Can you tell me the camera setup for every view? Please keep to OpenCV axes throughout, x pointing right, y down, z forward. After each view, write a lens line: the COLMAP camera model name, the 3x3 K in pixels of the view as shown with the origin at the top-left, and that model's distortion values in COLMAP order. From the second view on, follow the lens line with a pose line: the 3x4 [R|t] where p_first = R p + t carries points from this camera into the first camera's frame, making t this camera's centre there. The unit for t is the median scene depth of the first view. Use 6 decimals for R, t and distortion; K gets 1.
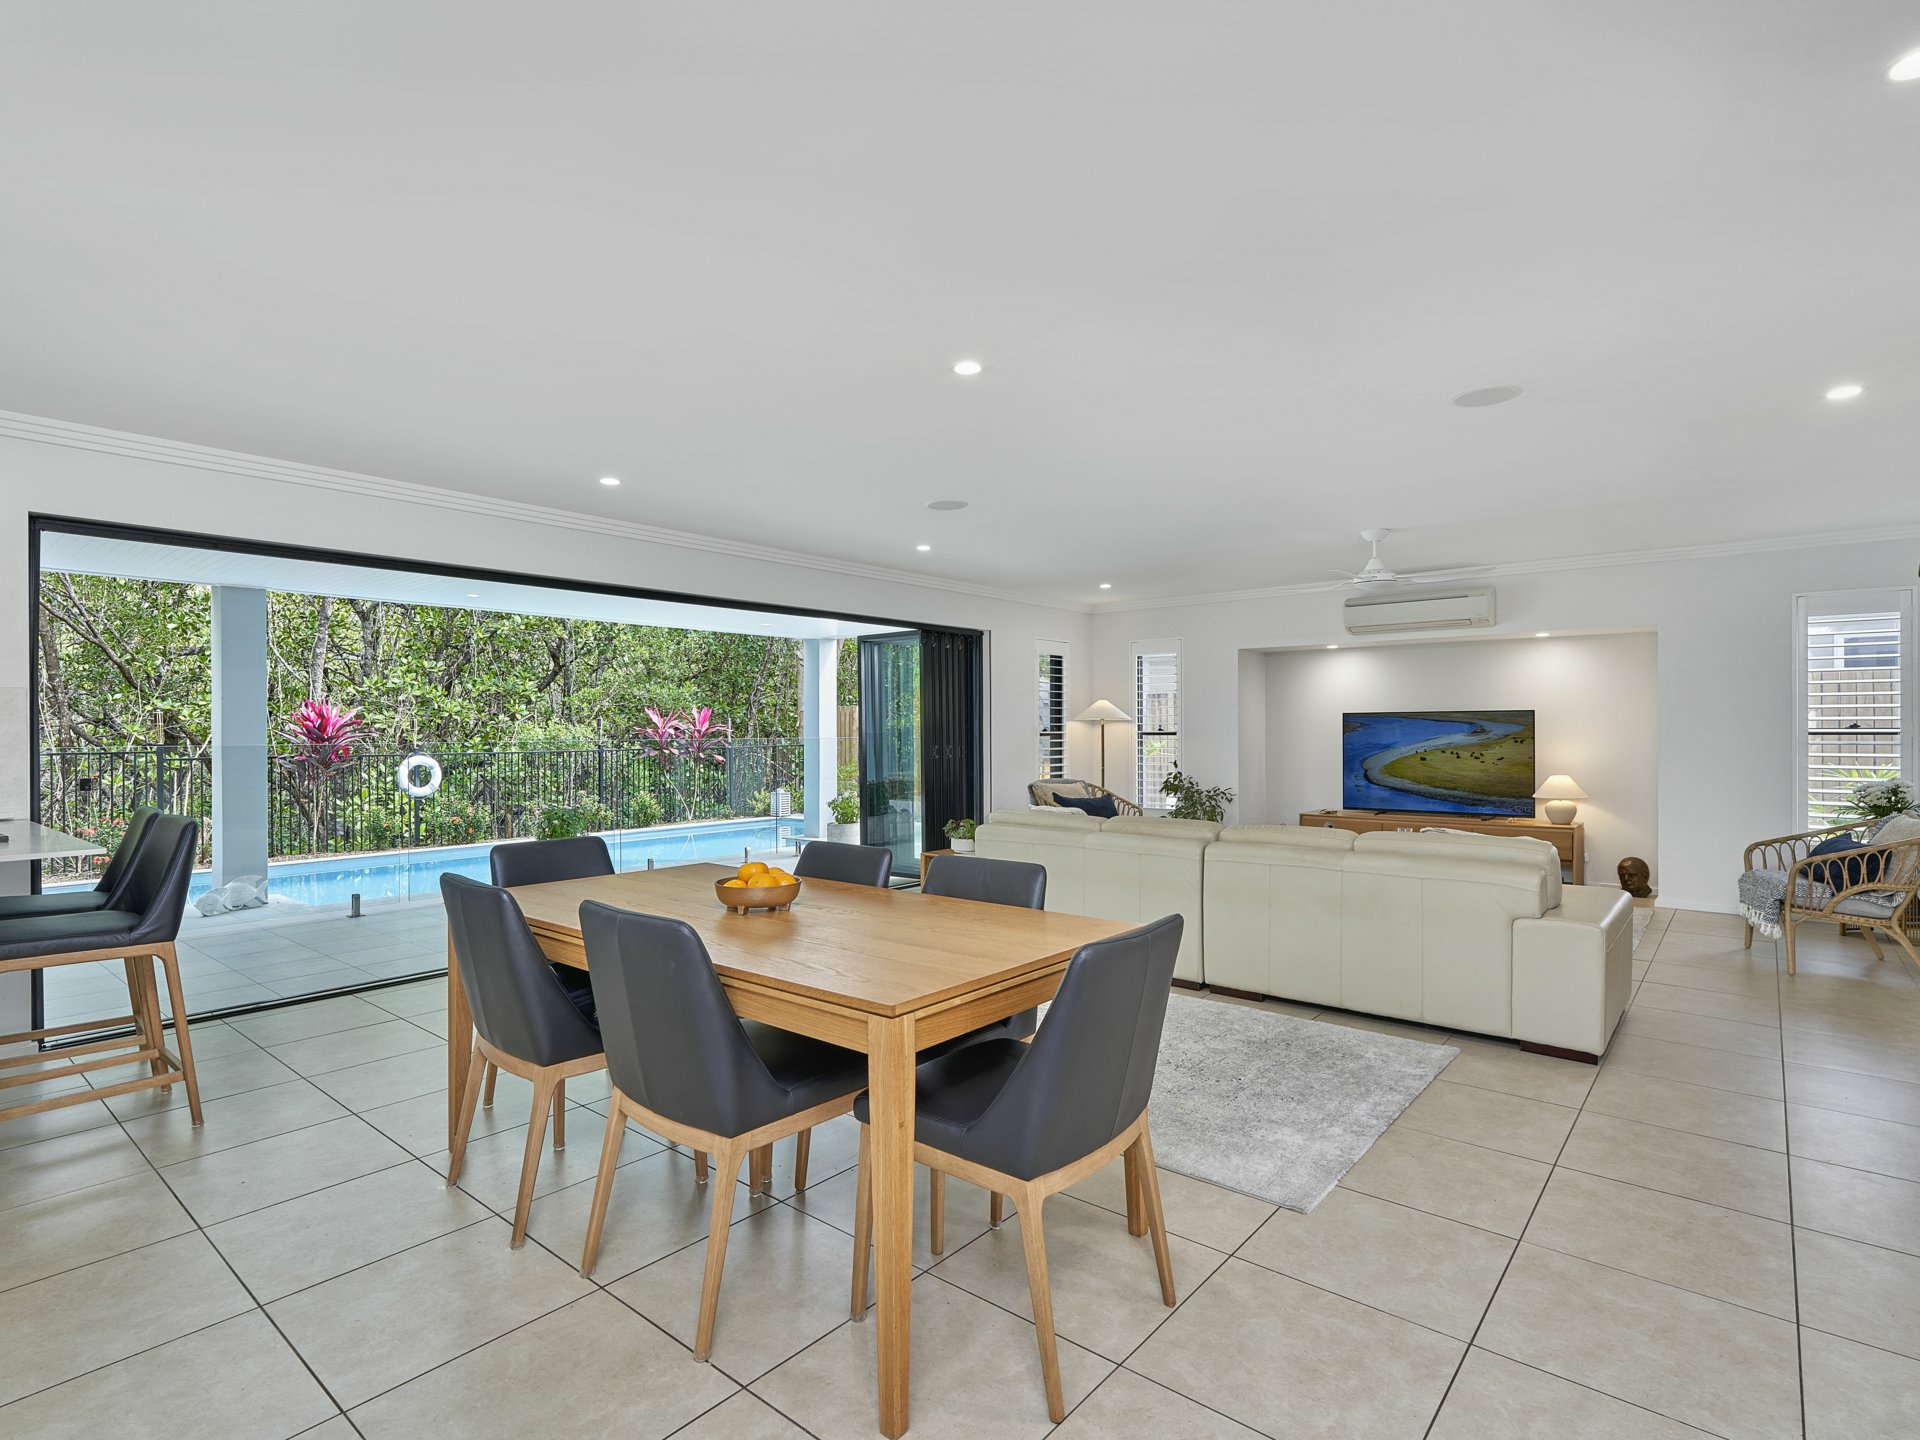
lens RADIAL K [[967.2, 0, 964.3], [0, 967.2, 704.8], [0, 0, 1]] dist [-0.008856, 0.002005]
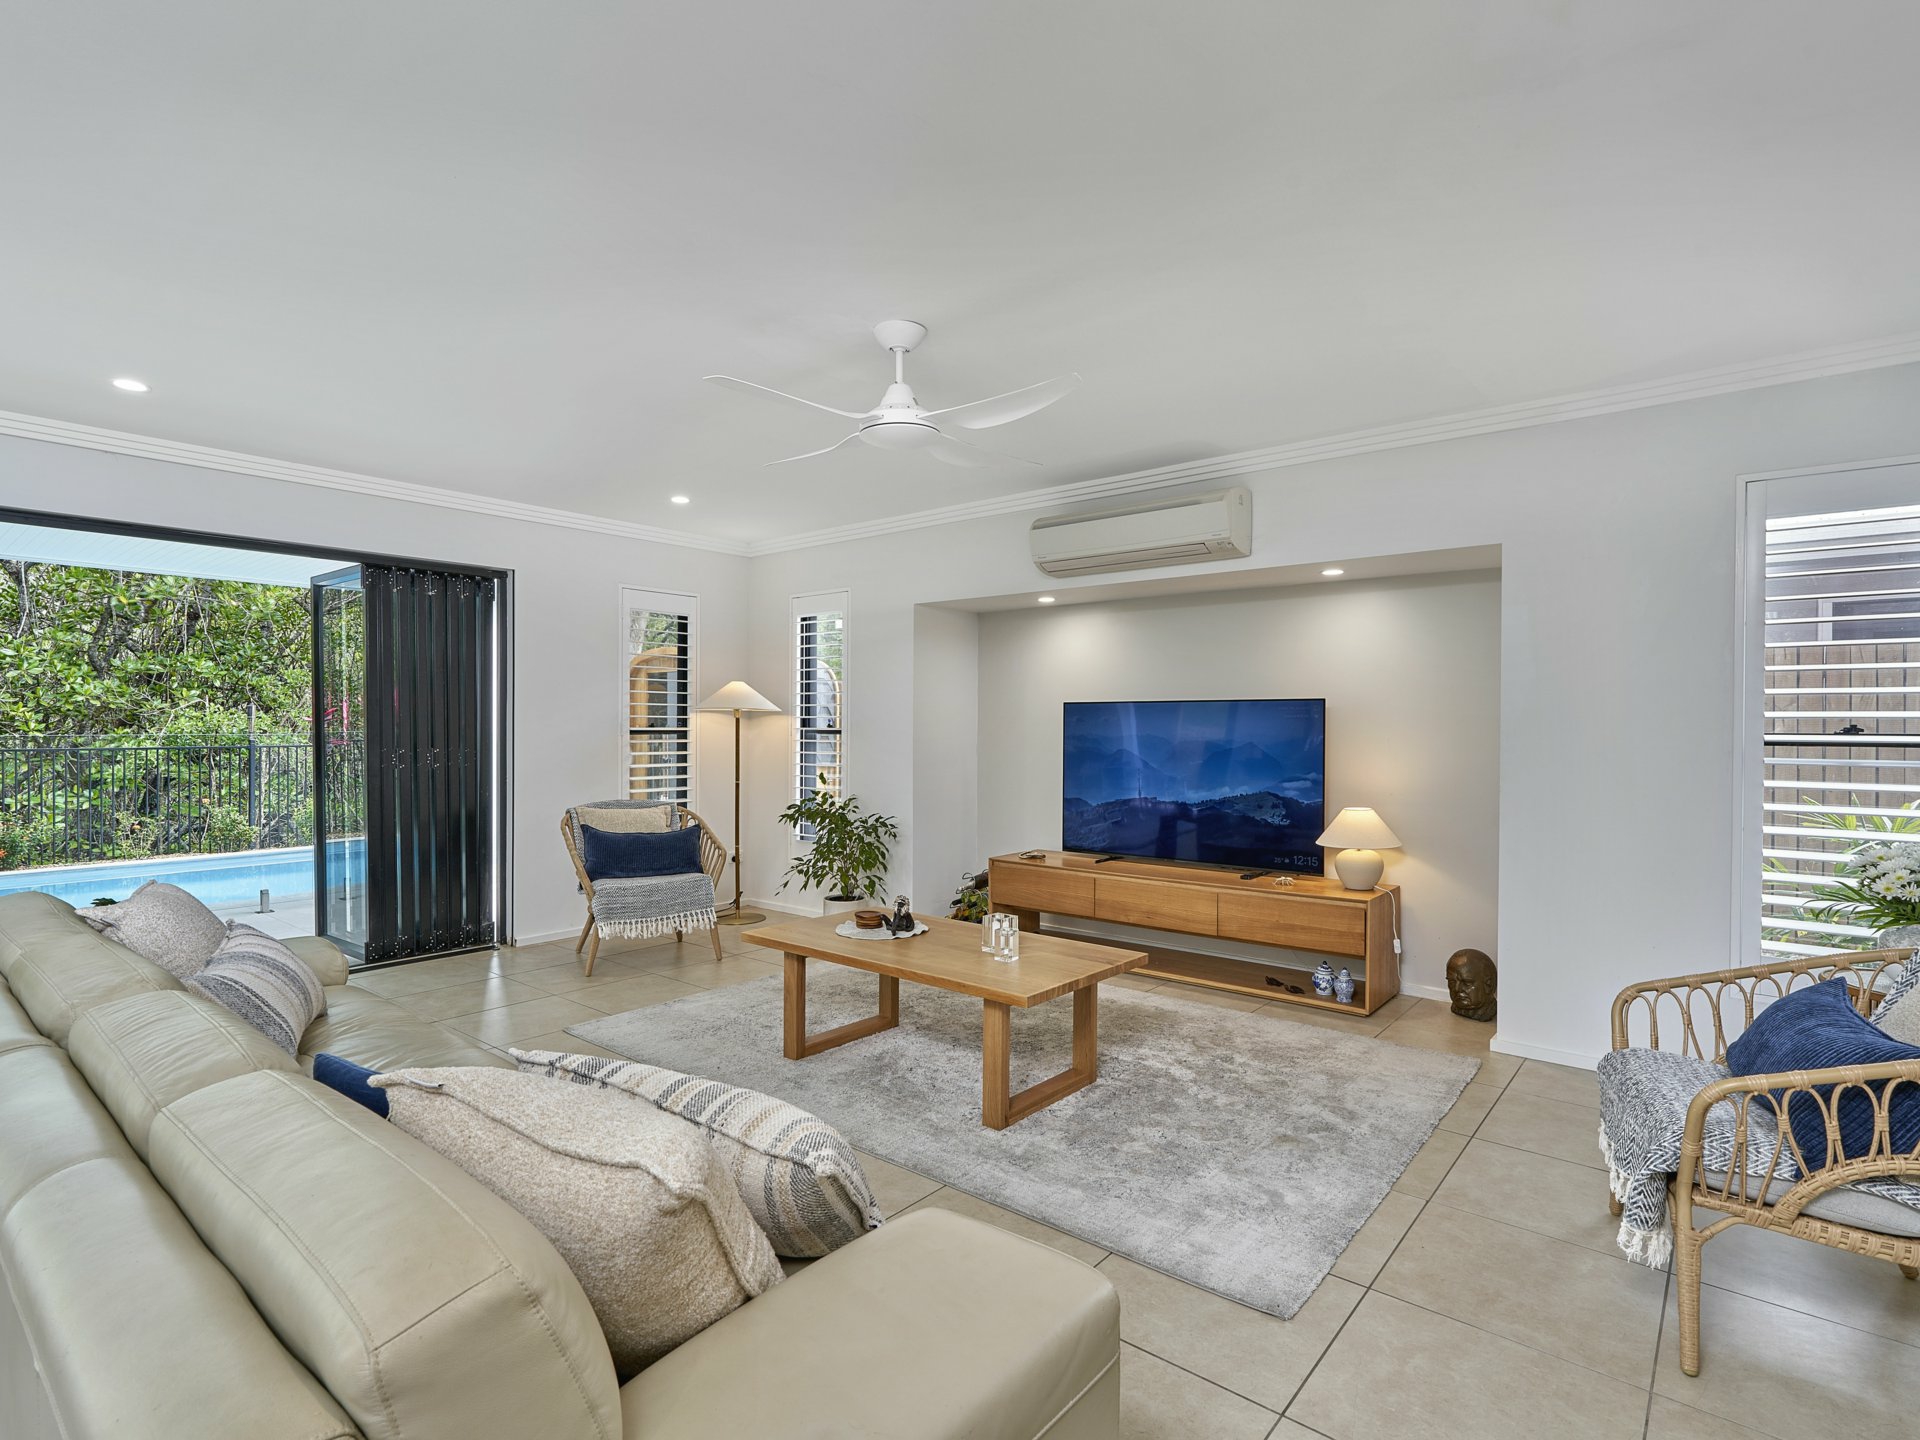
lens RADIAL K [[967.2, 0, 964.3], [0, 967.2, 704.8], [0, 0, 1]] dist [-0.008856, 0.002005]
pose [[0.999943, 0.007350, 0.007720, 0.359870], [-0.007395, 0.999956, 0.005700, 0.007725], [-0.007678, -0.005756, 0.999954, 0.394257]]
